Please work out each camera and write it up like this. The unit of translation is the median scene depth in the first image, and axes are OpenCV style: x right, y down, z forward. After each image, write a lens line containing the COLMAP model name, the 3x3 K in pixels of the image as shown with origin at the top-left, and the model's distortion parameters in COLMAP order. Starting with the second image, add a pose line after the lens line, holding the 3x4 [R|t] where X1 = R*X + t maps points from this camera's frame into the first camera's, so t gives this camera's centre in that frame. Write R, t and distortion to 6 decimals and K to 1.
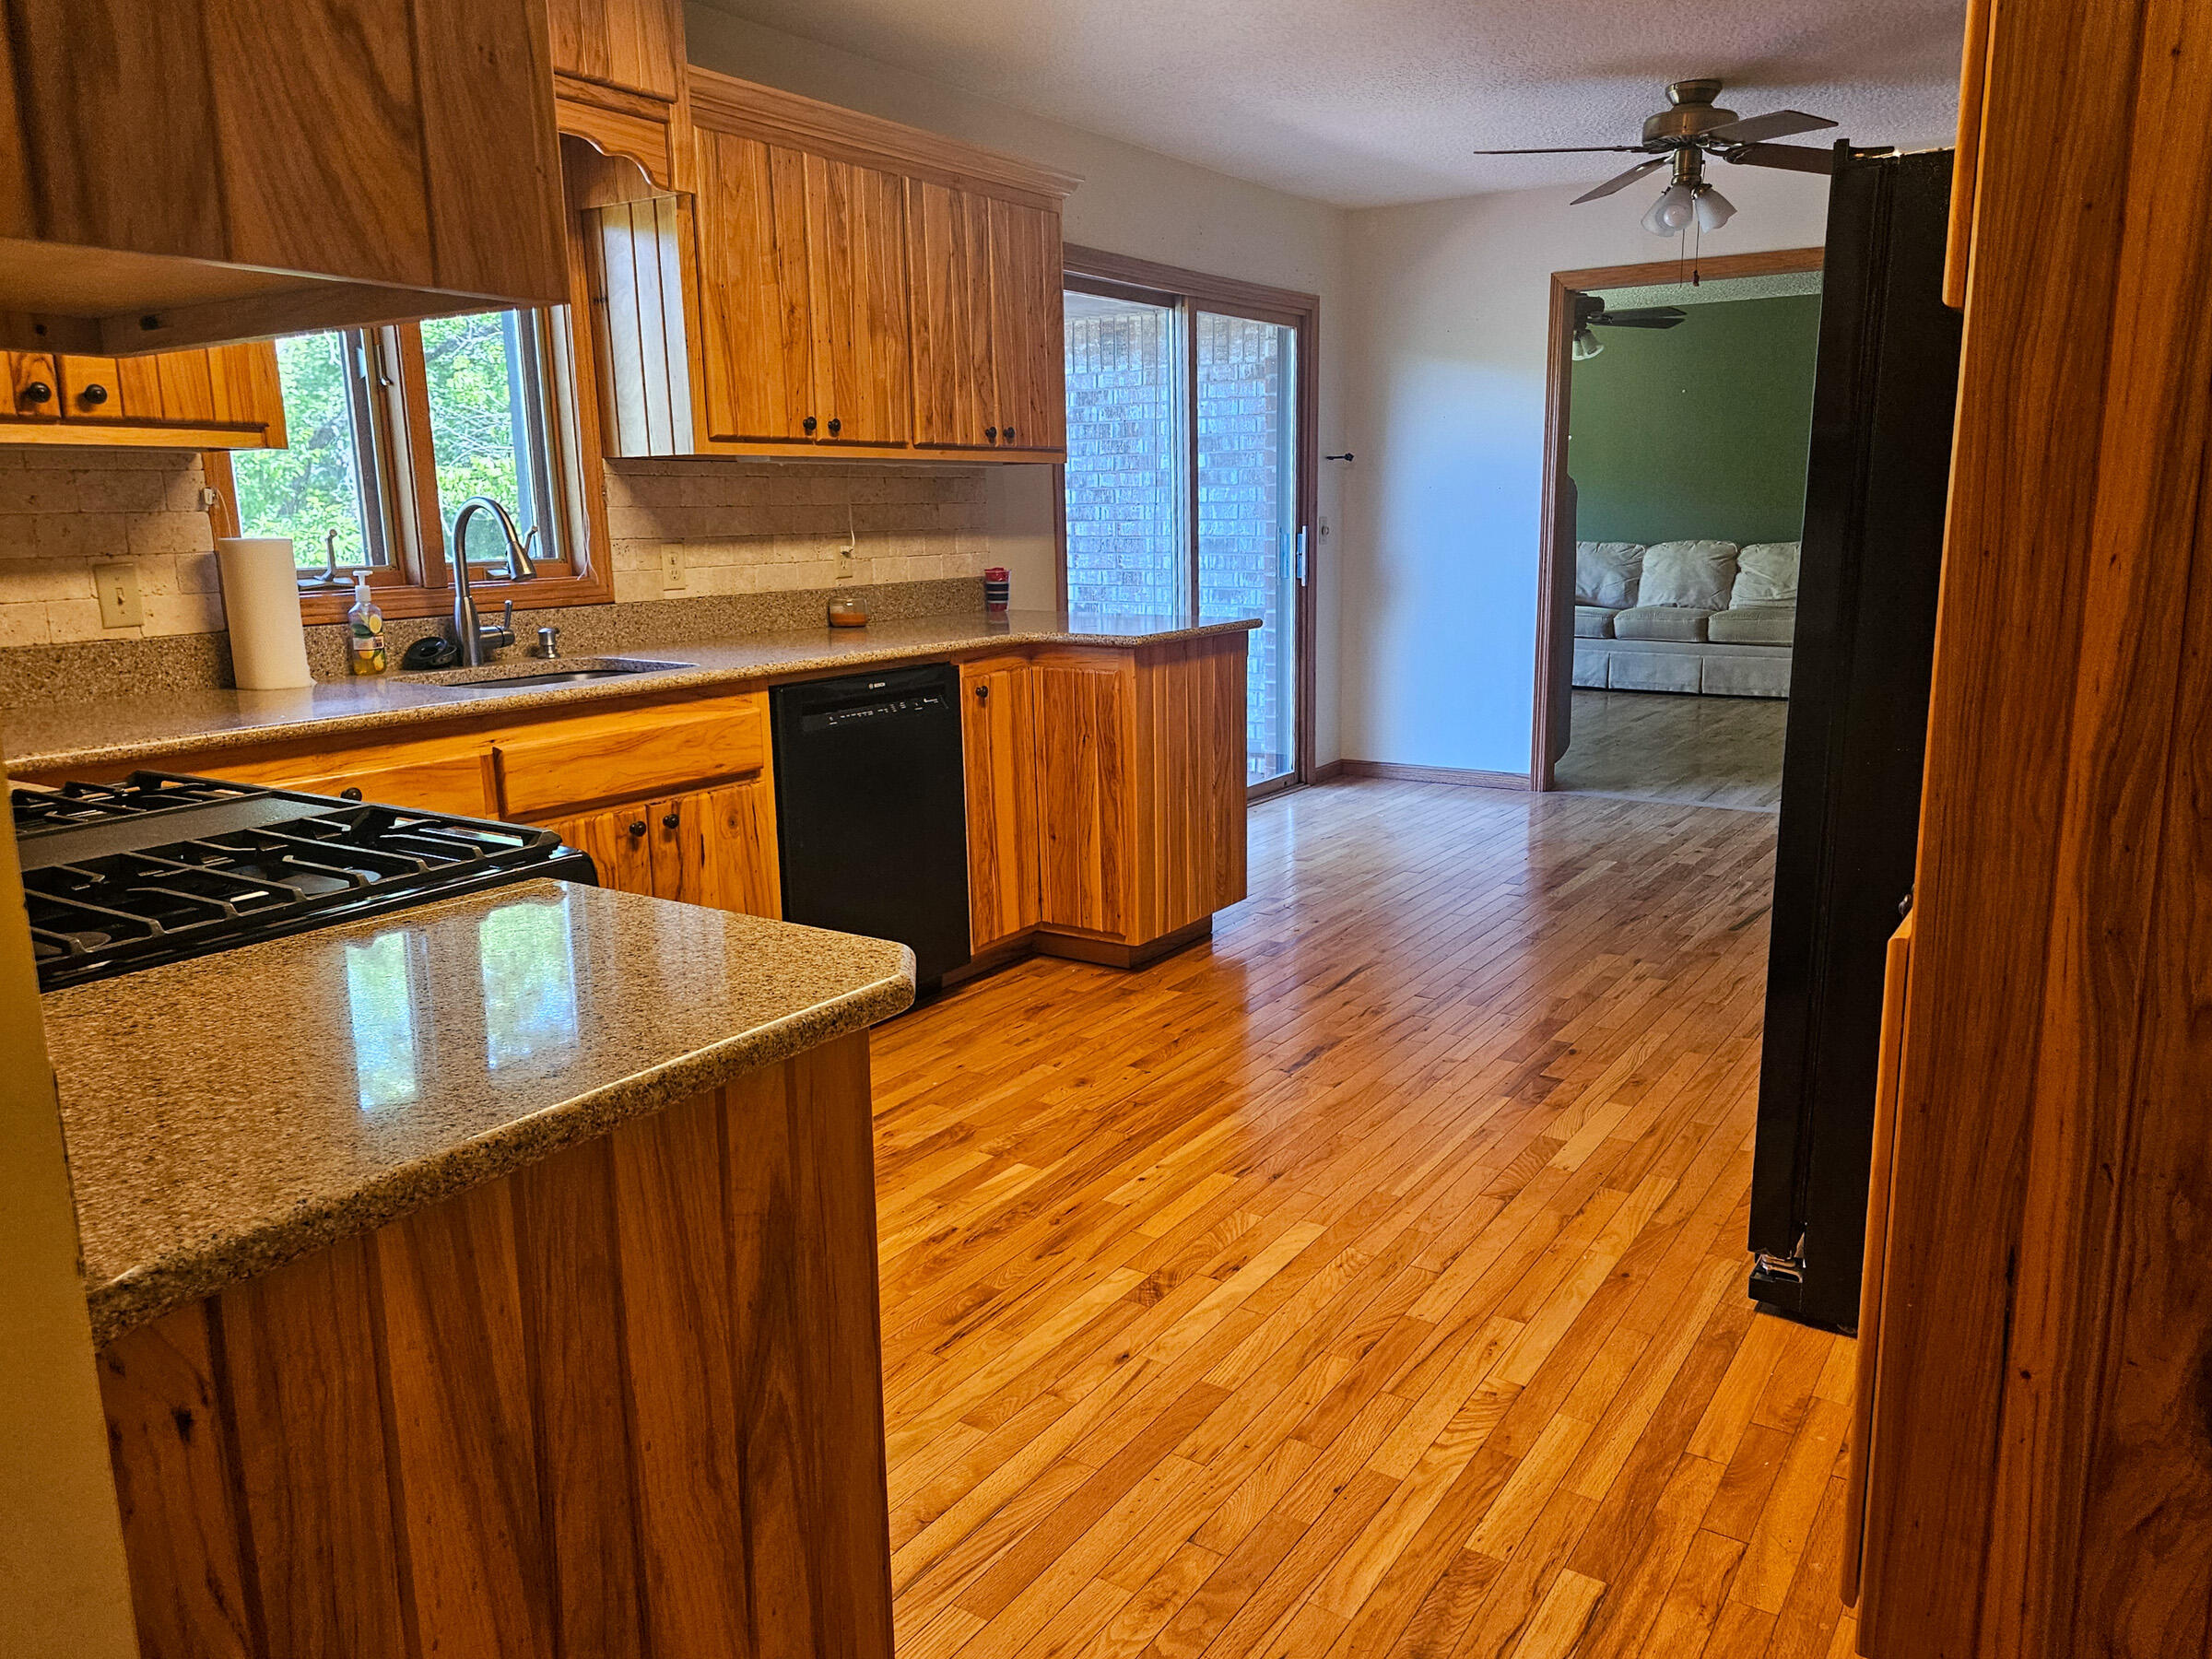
lens RADIAL K [[1563.4, 0, 1108.5], [0, 1563.4, 817.8], [0, 0, 1]] dist [0.034566, -0.014915]
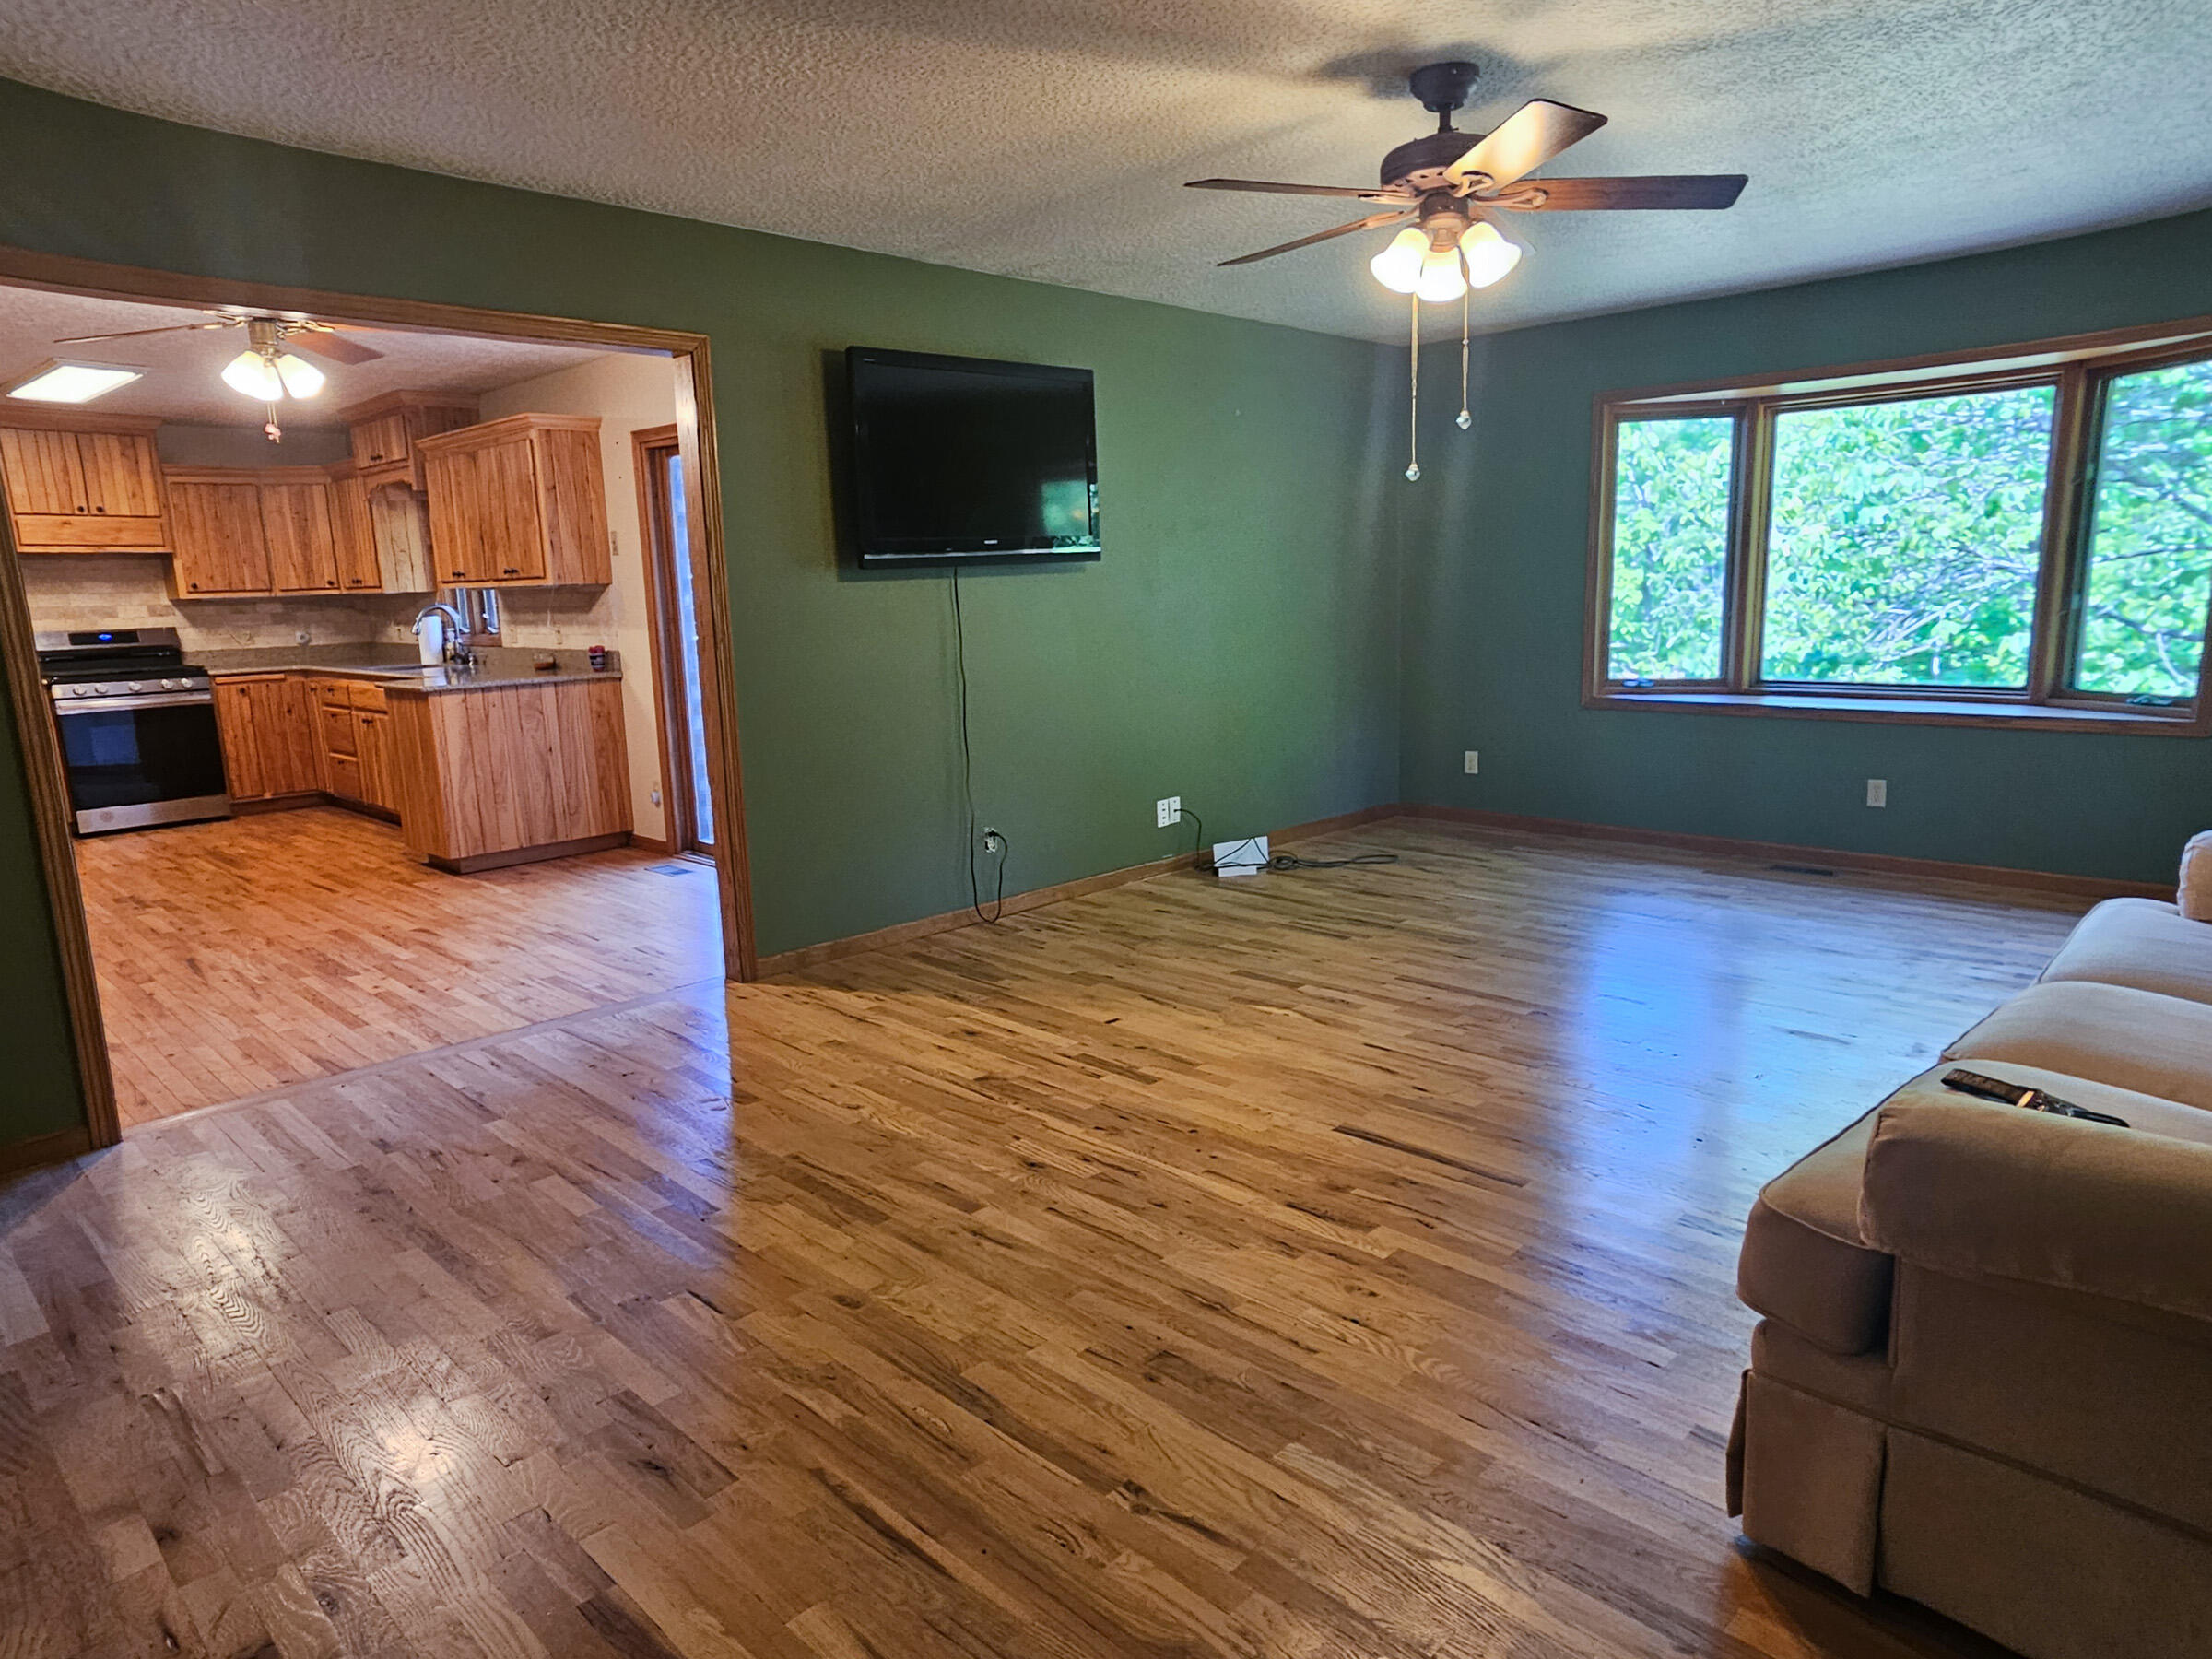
lens RADIAL K [[1366.0, 0, 1117.5], [0, 1366.0, 829.4], [0, 0, 1]] dist [-0.022211, 0.028943]
pose [[-0.173159, 0.195307, -0.965335, 1.492759], [-0.159598, 0.961622, 0.223184, -0.454160], [0.971877, 0.192712, -0.135343, 2.118021]]
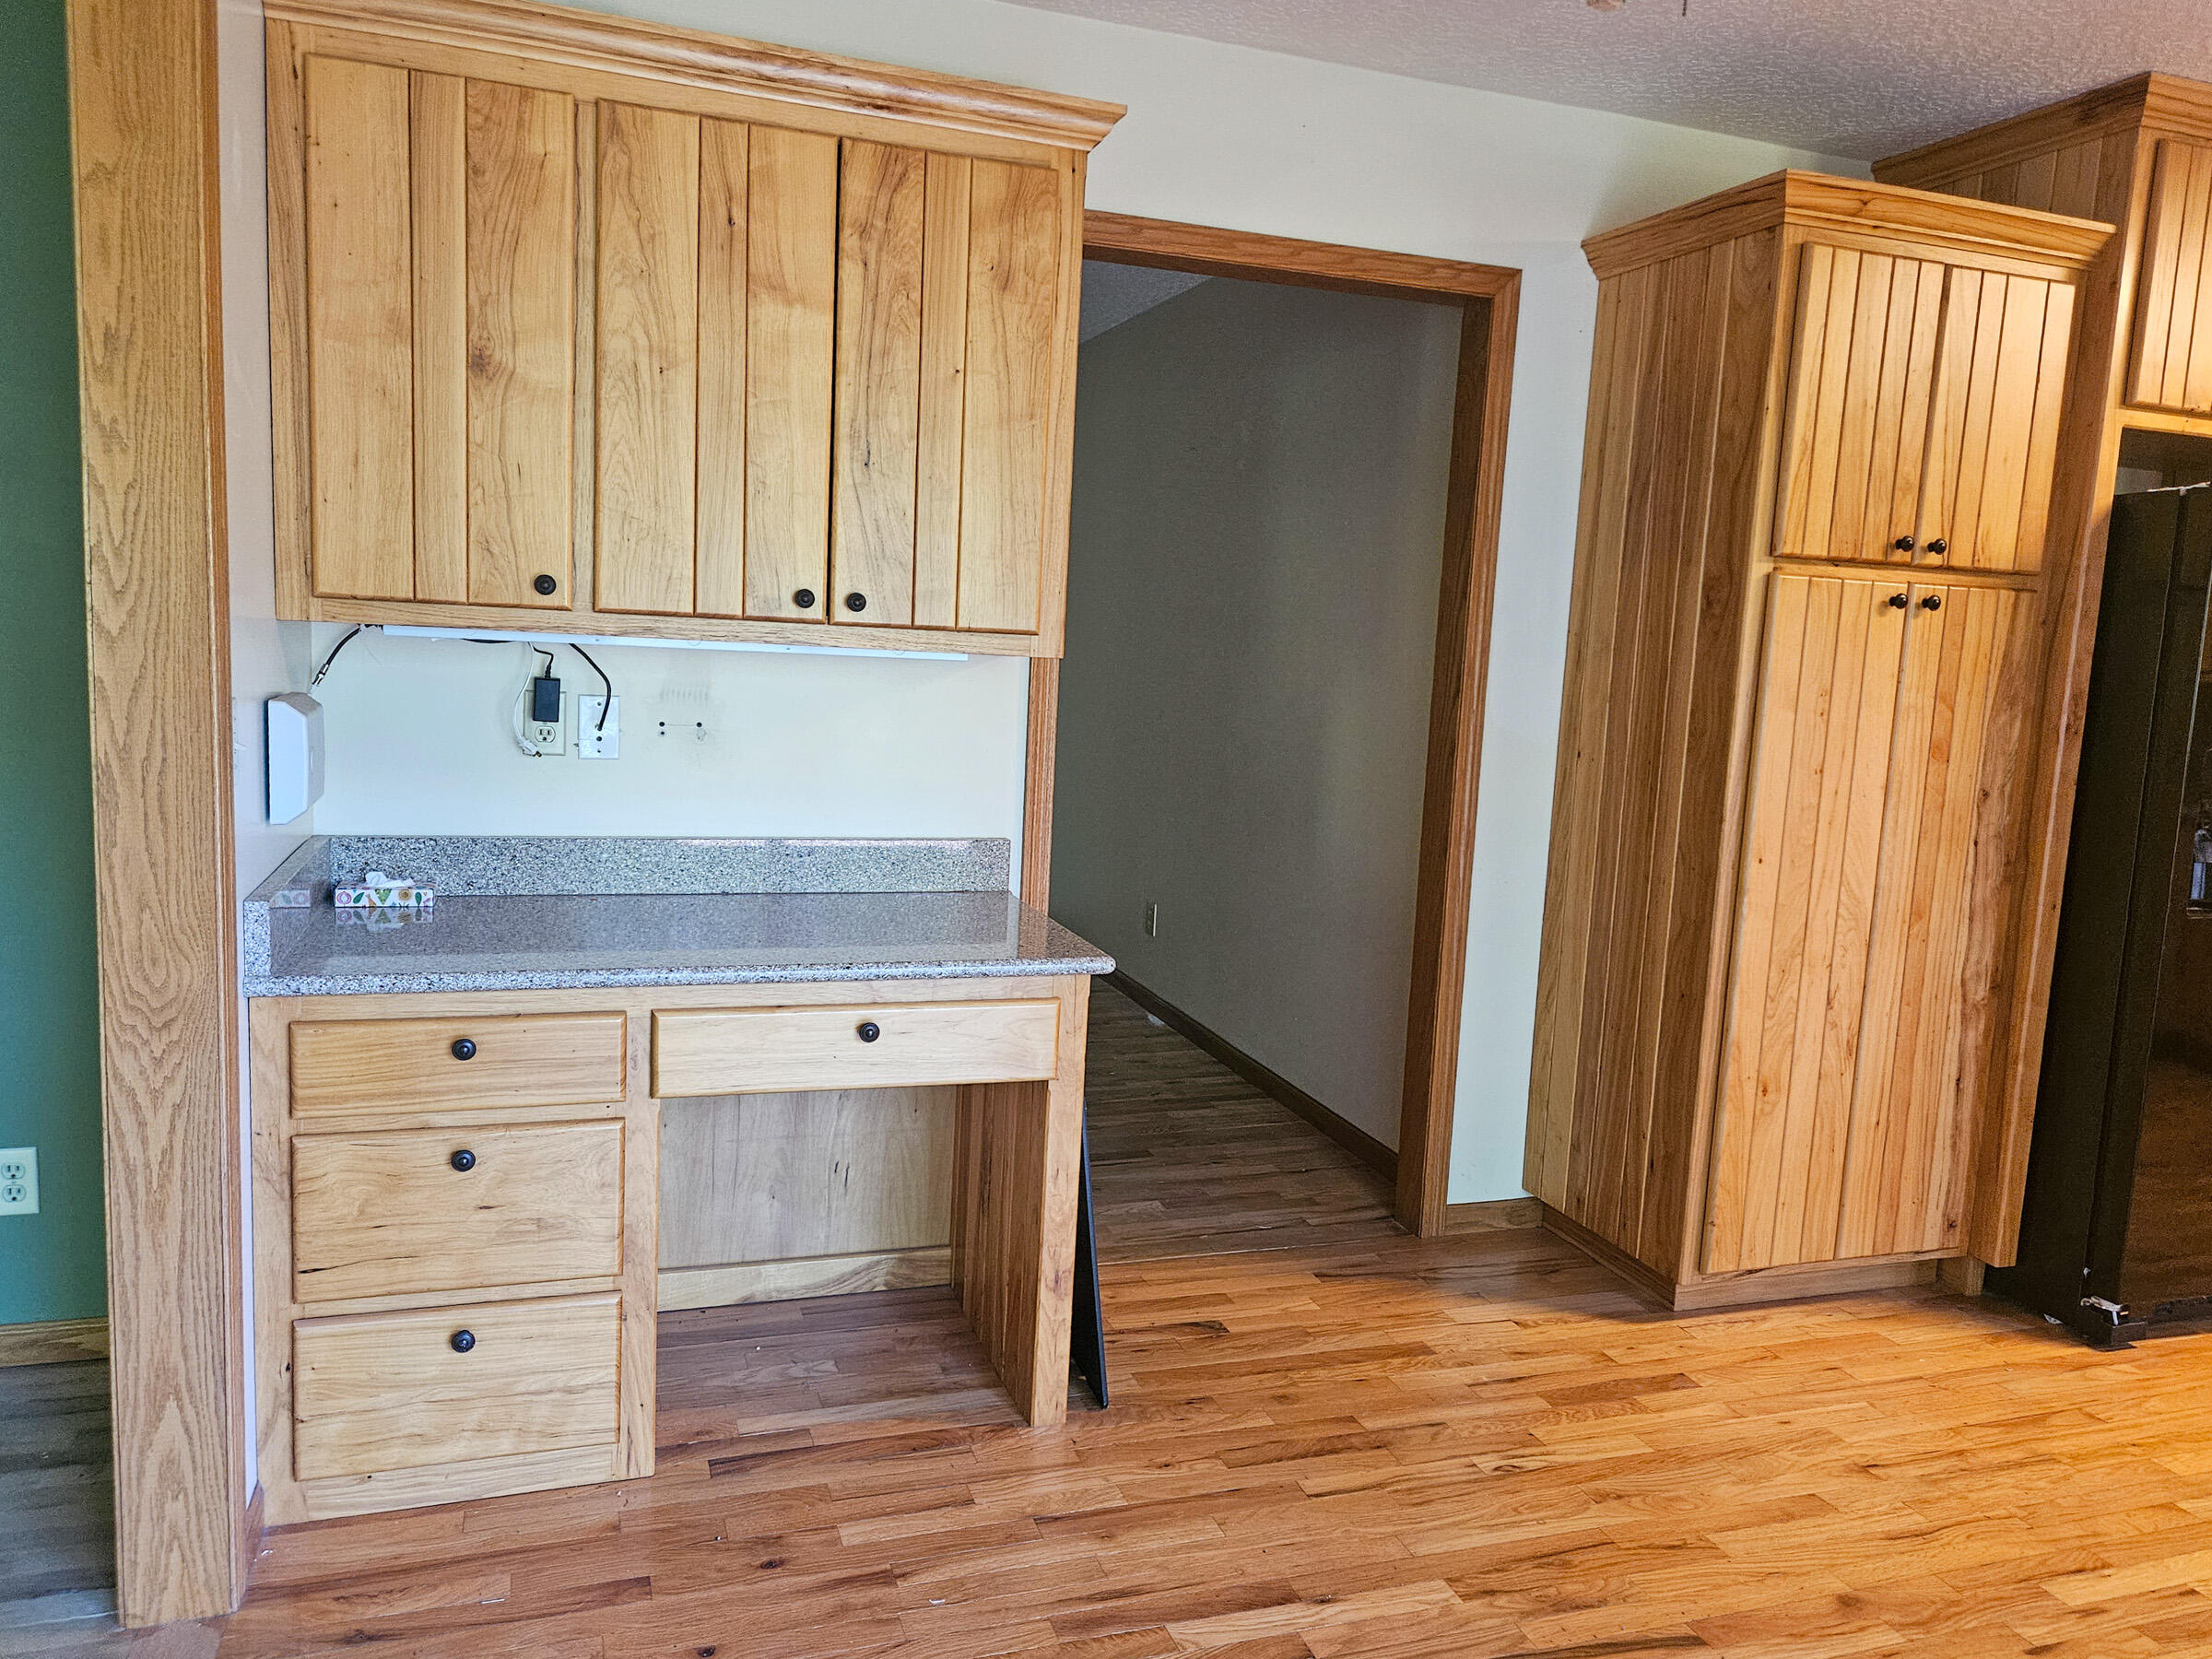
lens RADIAL K [[1563.4, 0, 1100.1], [0, 1563.4, 840.5], [0, 0, 1]] dist [0.034566, -0.014915]
pose [[-0.805183, -0.101707, 0.584240, 0.330213], [0.078874, 0.958064, 0.275485, -0.333566], [-0.587758, 0.267897, -0.763395, 1.582083]]
